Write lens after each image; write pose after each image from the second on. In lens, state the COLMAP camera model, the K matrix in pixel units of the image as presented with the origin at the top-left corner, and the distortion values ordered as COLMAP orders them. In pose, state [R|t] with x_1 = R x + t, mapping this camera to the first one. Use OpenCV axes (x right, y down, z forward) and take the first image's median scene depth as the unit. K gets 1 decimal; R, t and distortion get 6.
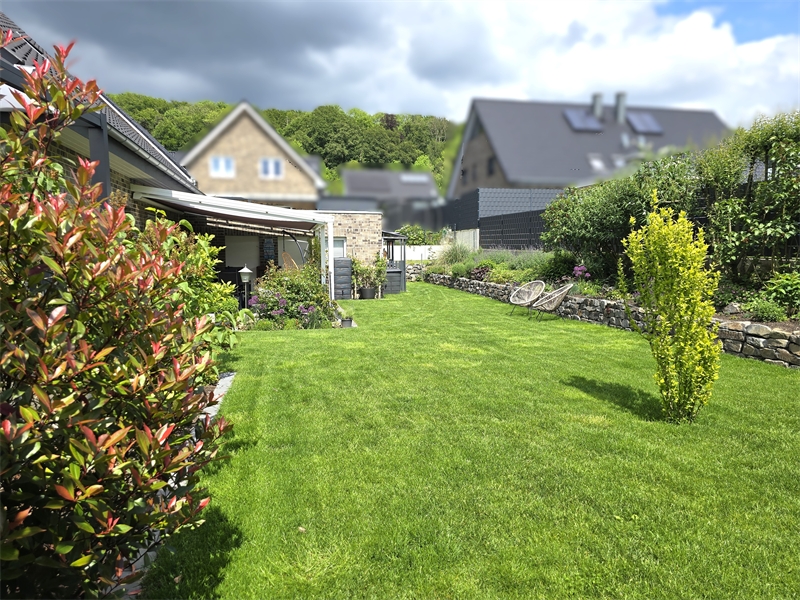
lens RADIAL K [[537.8, 0, 400.0], [0, 537.8, 300.0], [0, 0, 1]] dist [0.052410, -0.050977]
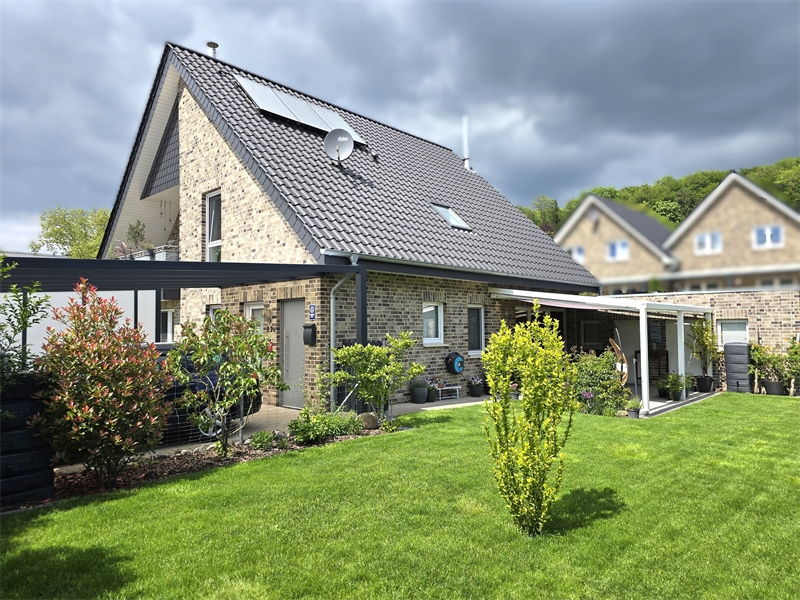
lens RADIAL K [[537.8, 0, 400.0], [0, 537.8, 300.0], [0, 0, 1]] dist [0.052410, -0.050977]
pose [[0.557723, -0.052418, -0.828370, 0.158069], [-0.063176, 0.992428, -0.105334, -0.010634], [0.827619, 0.111080, 0.550189, 0.032270]]
